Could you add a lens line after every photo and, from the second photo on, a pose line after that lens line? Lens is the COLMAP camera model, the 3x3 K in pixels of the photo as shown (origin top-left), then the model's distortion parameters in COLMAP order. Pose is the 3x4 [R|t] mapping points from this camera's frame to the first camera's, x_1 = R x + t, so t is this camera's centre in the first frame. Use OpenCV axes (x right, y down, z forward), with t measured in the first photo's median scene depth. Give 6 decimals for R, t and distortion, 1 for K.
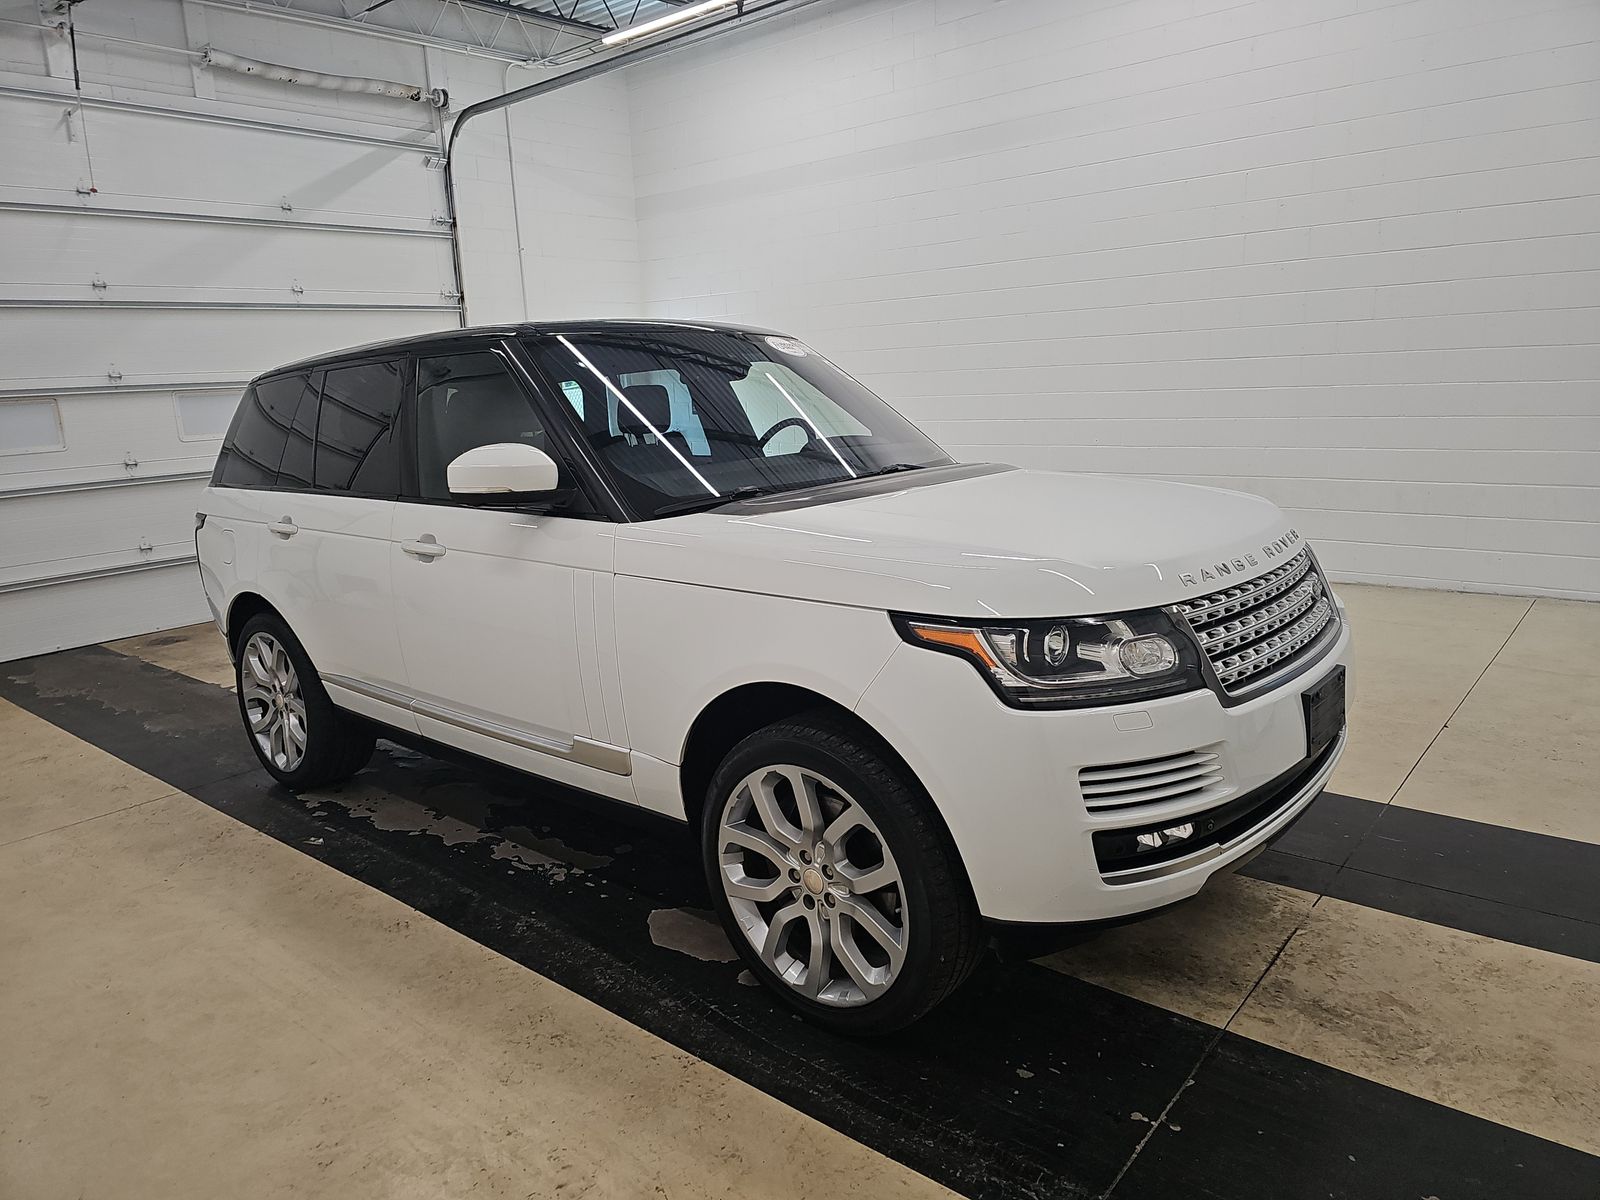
lens RADIAL K [[1058.3, 0, 798.1], [0, 1058.3, 597.4], [0, 0, 1]] dist [0.019408, -0.028764]
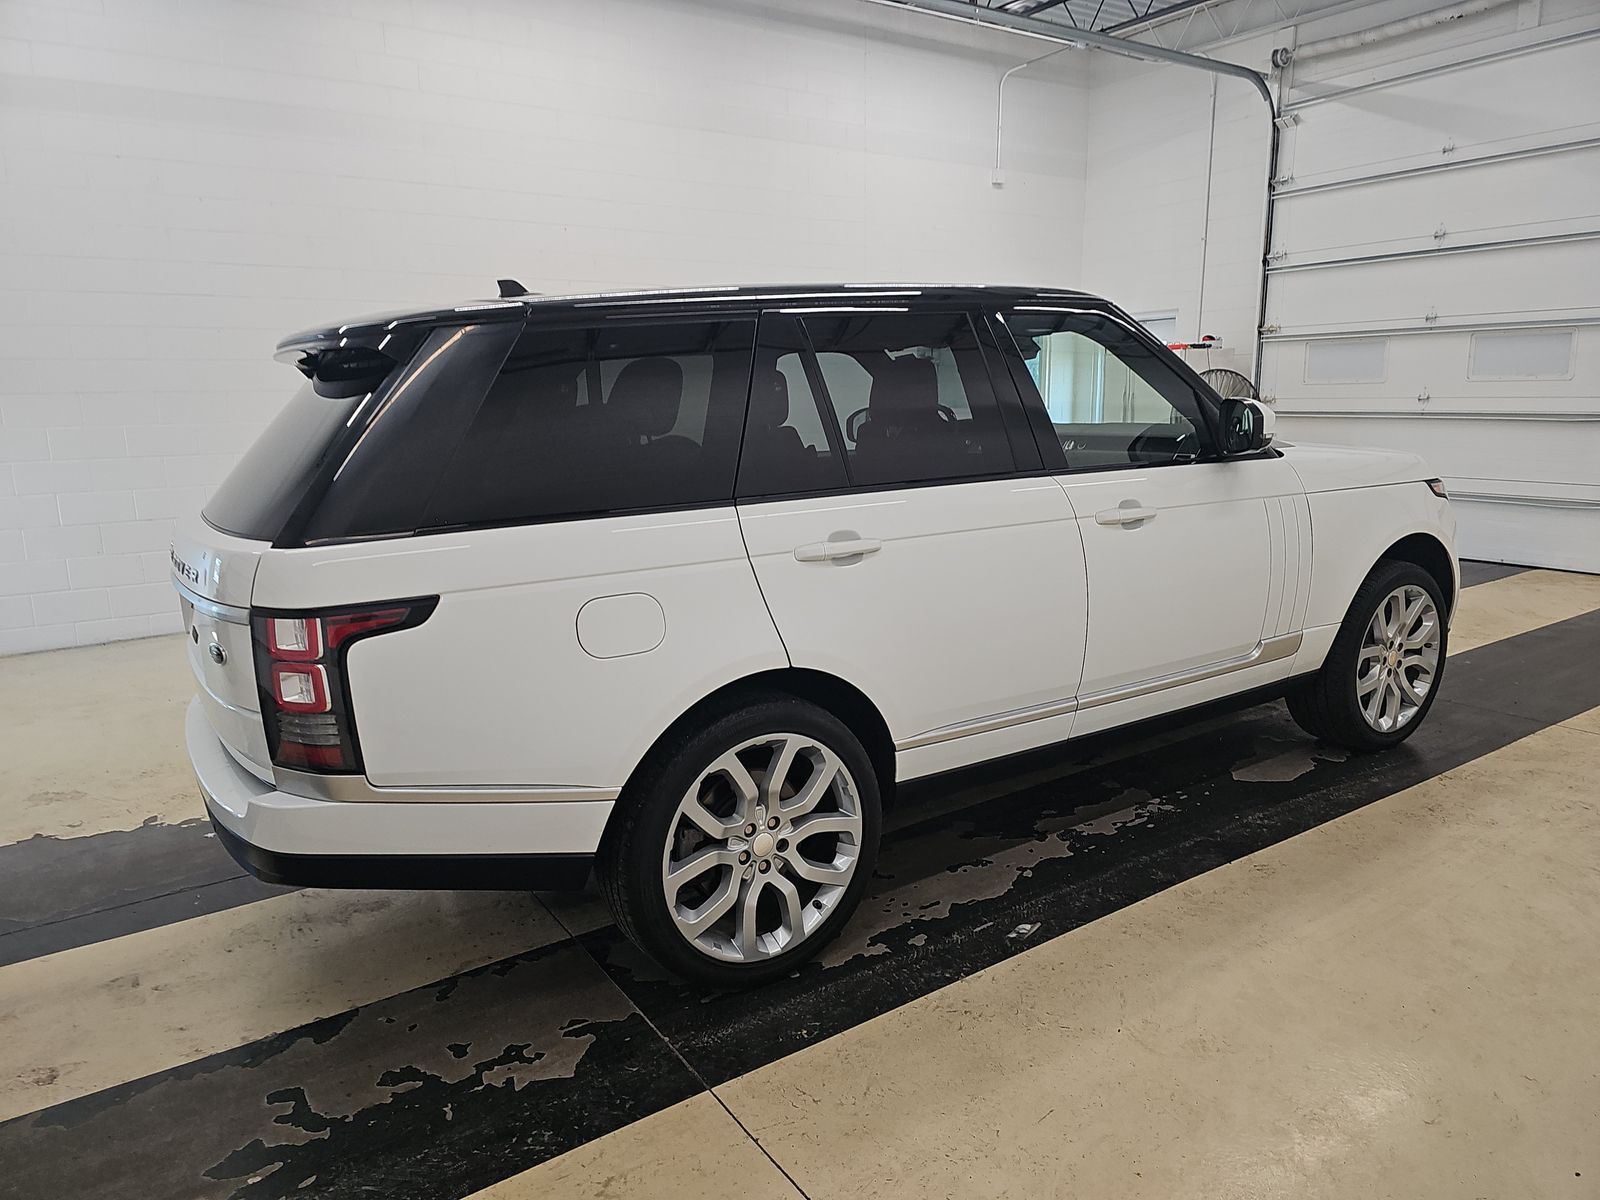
lens RADIAL K [[1058.3, 0, 793.2], [0, 1058.3, 607.7], [0, 0, 1]] dist [0.019408, -0.028764]
pose [[0.292672, -0.155030, 0.943562, -1.260960], [0.203782, 0.974213, 0.096857, -0.111590], [-0.934246, 0.163934, 0.316717, 0.929868]]
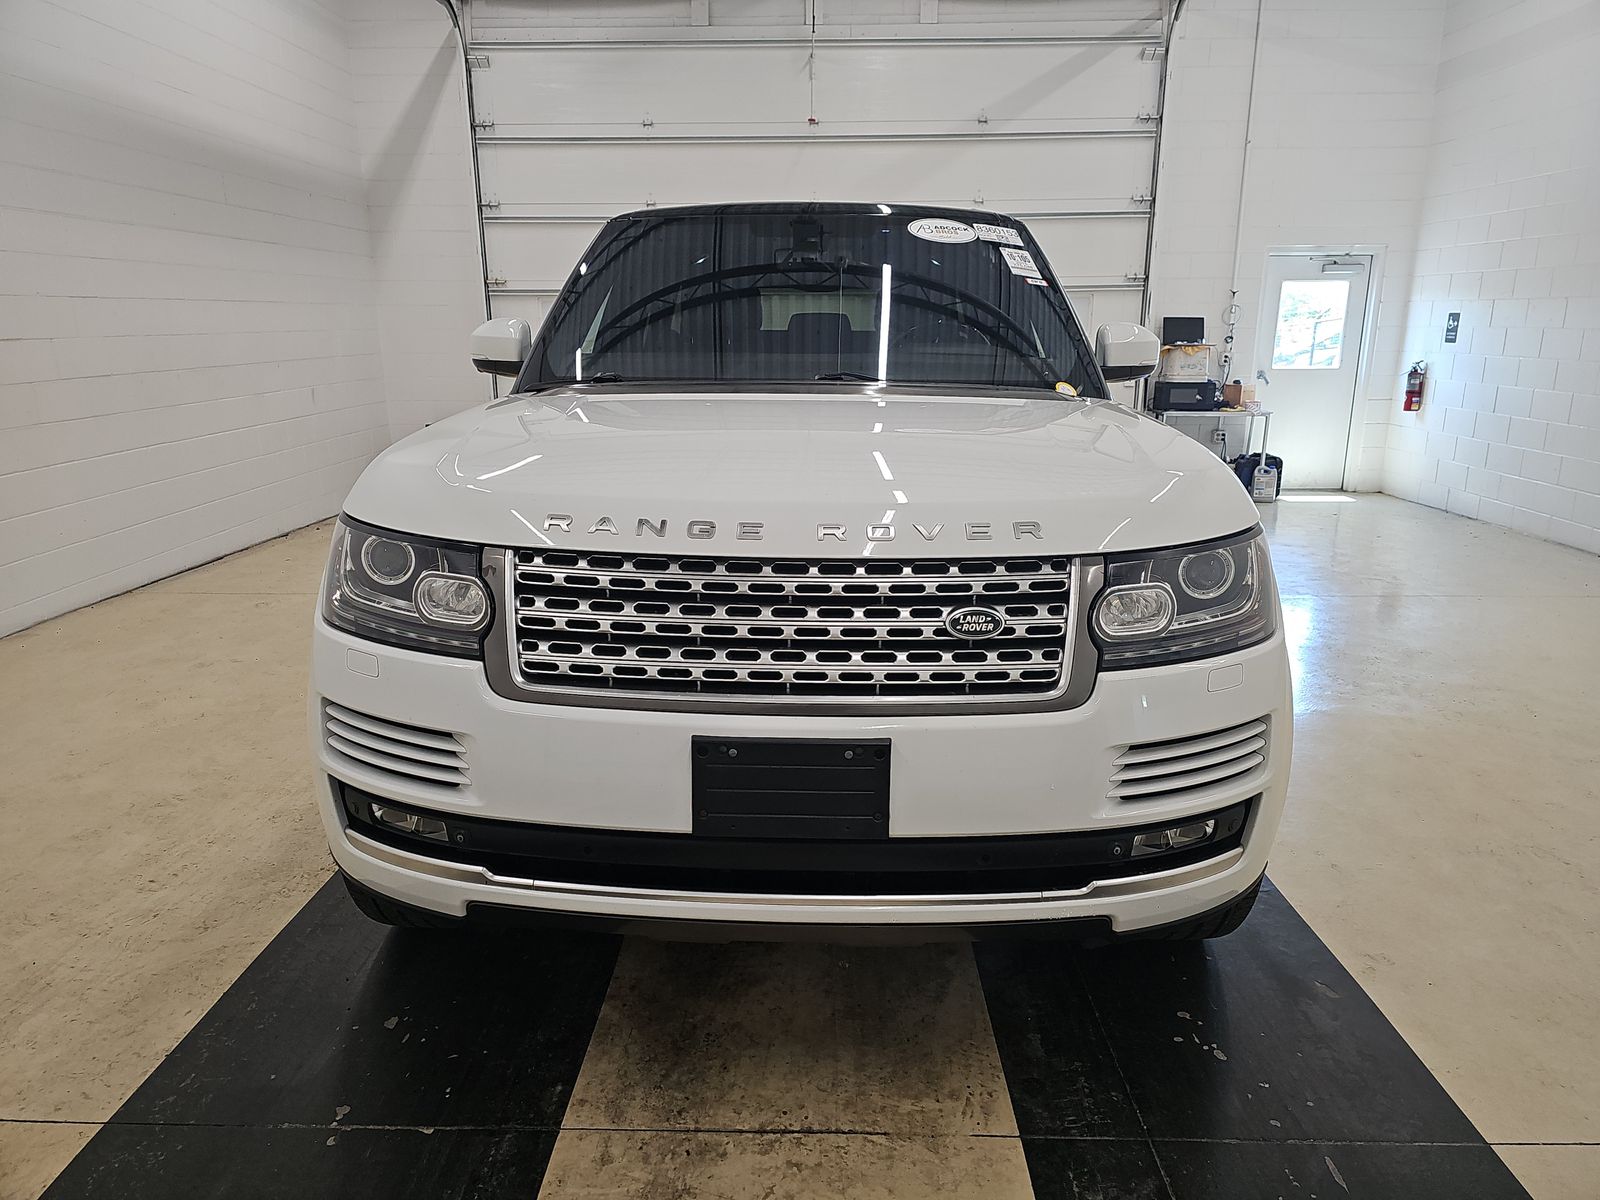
lens RADIAL K [[1058.3, 0, 797.3], [0, 1058.3, 607.2], [0, 0, 1]] dist [0.019408, -0.028764]
pose [[0.627474, 0.239409, -0.740918, 0.668006], [-0.183427, 0.970226, 0.158162, -0.068895], [0.756724, 0.036662, 0.652706, 0.426836]]
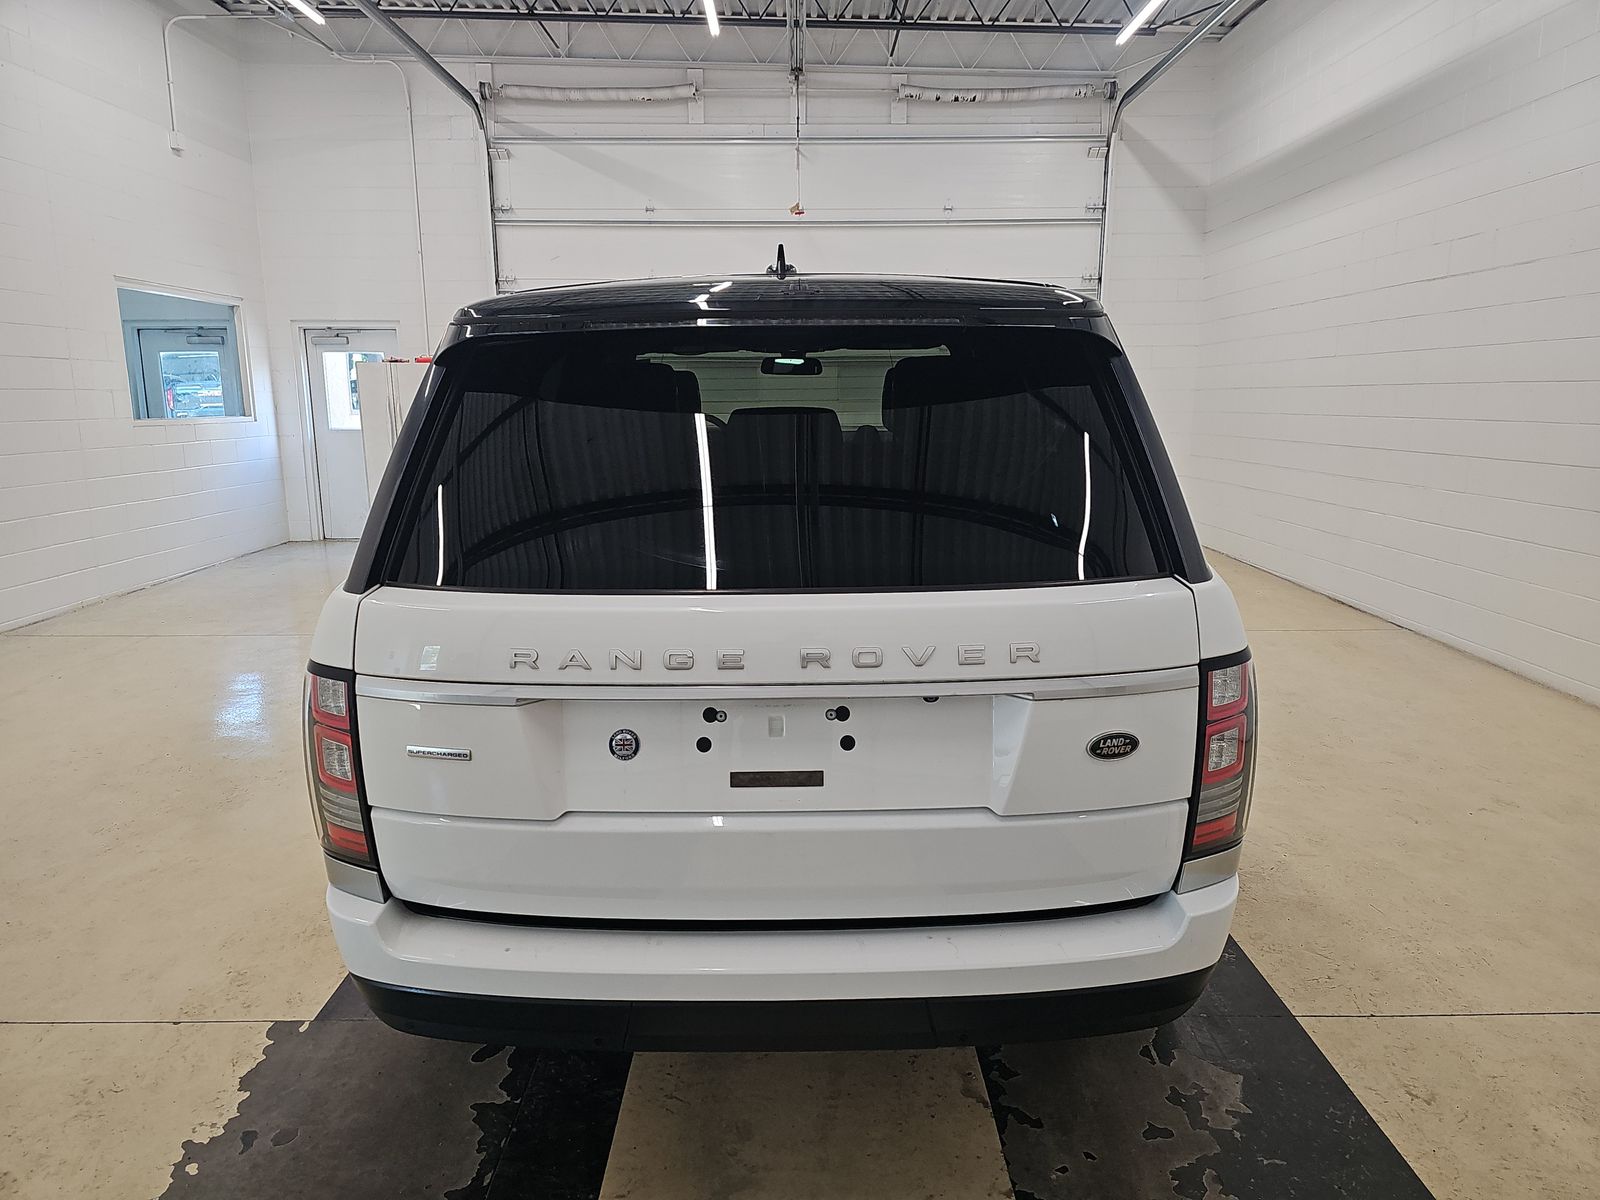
lens RADIAL K [[1058.3, 0, 797.4], [0, 1058.3, 606.6], [0, 0, 1]] dist [0.019408, -0.028764]
pose [[-0.645015, -0.107041, 0.756636, -1.011838], [0.181247, 0.940458, 0.287555, -0.305220], [-0.742364, 0.322616, -0.587209, 1.815056]]
